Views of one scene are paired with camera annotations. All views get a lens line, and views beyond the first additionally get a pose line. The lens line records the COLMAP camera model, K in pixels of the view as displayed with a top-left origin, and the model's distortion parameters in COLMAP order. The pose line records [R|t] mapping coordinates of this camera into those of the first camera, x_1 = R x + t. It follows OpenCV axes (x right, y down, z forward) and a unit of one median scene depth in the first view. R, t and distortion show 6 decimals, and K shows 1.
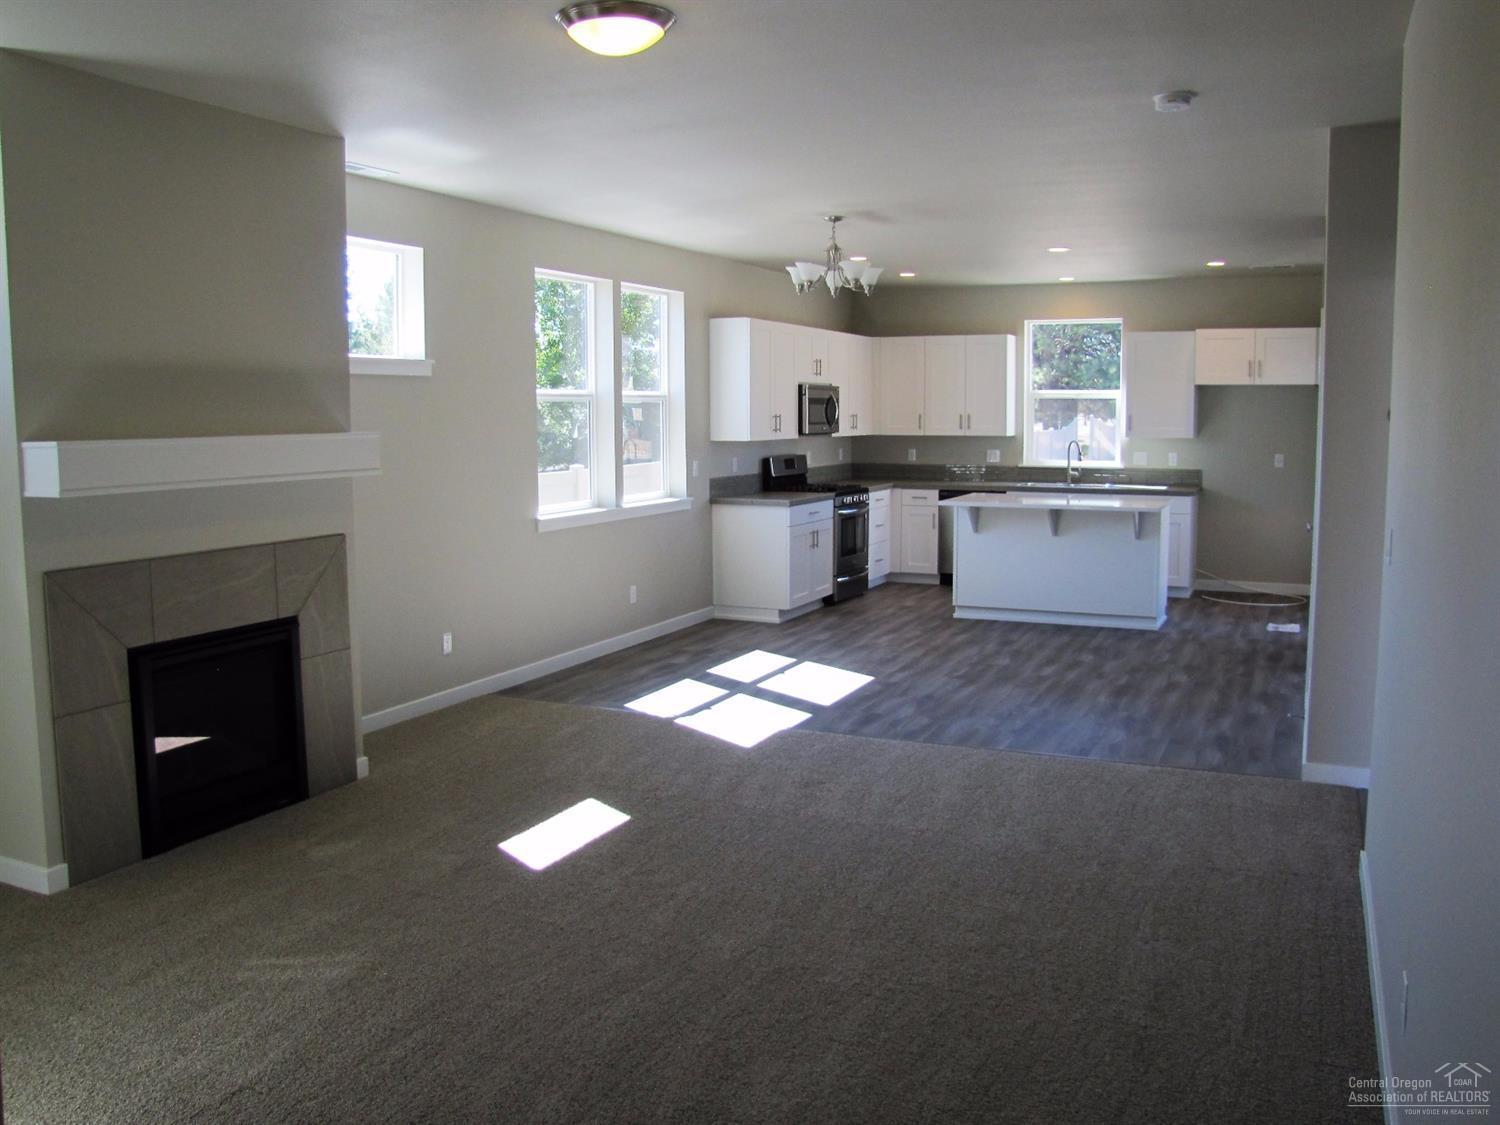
lens RADIAL K [[1257.8, 0, 745.3], [0, 1257.8, 556.7], [0, 0, 1]] dist [-0.176427, 0.149346]
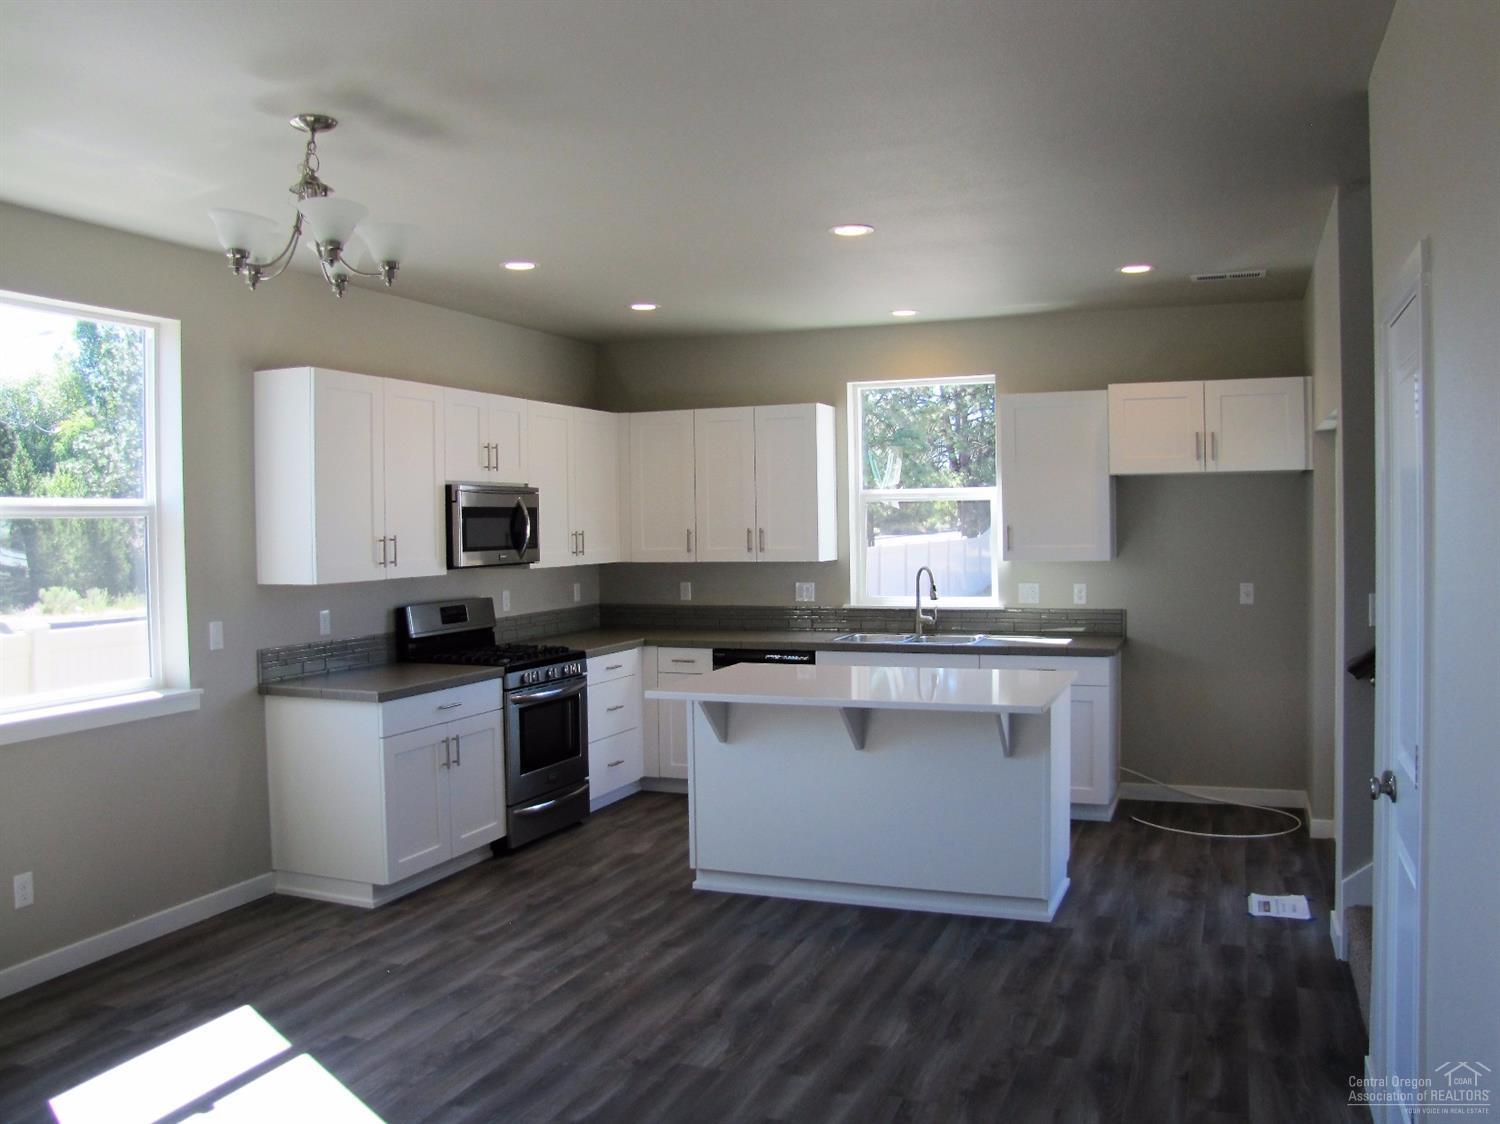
lens RADIAL K [[1257.8, 0, 745.3], [0, 1257.8, 556.2], [0, 0, 1]] dist [-0.176427, 0.149346]
pose [[0.998500, -0.011673, 0.053496, 0.149448], [0.016323, 0.996047, -0.087316, -0.047956], [-0.052265, 0.088058, 0.994743, 0.393688]]
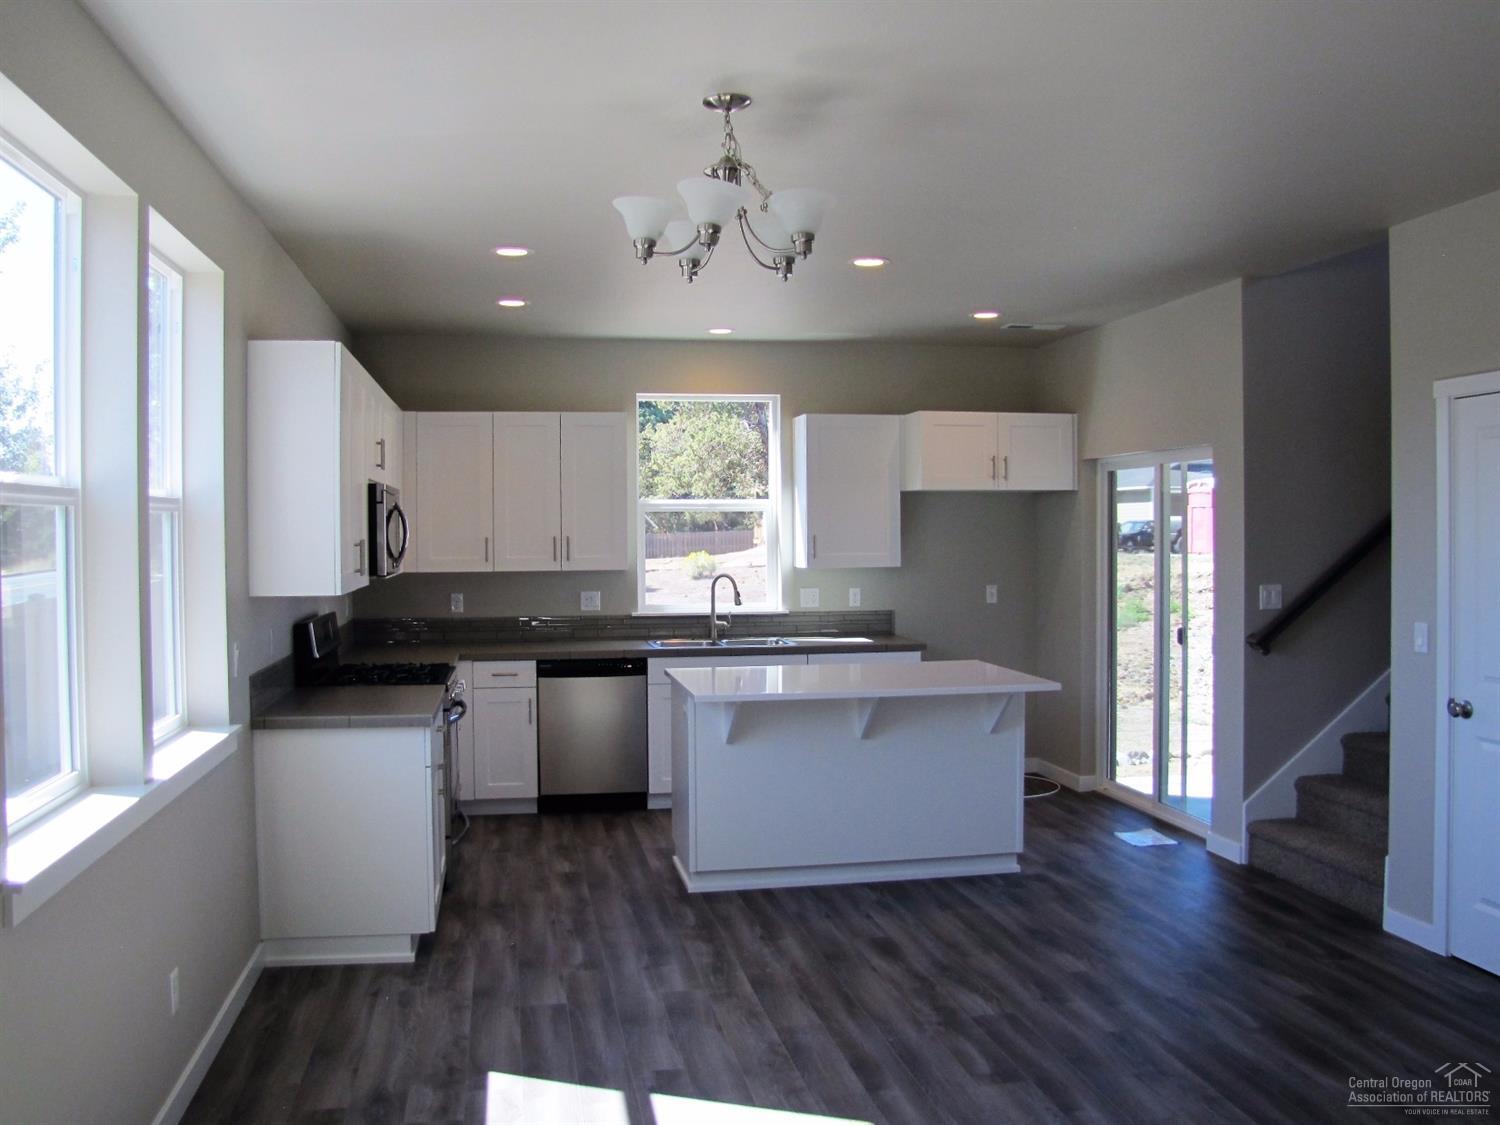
lens RADIAL K [[1298.1, 0, 750.0], [0, 1298.1, 562.5], [0, 0, 1]] dist [-0.176375, 0.137789]
pose [[0.815563, -0.014145, 0.578495, -0.135894], [0.068239, 0.995077, -0.071873, -0.052659], [-0.574631, 0.098093, 0.812513, 0.458109]]
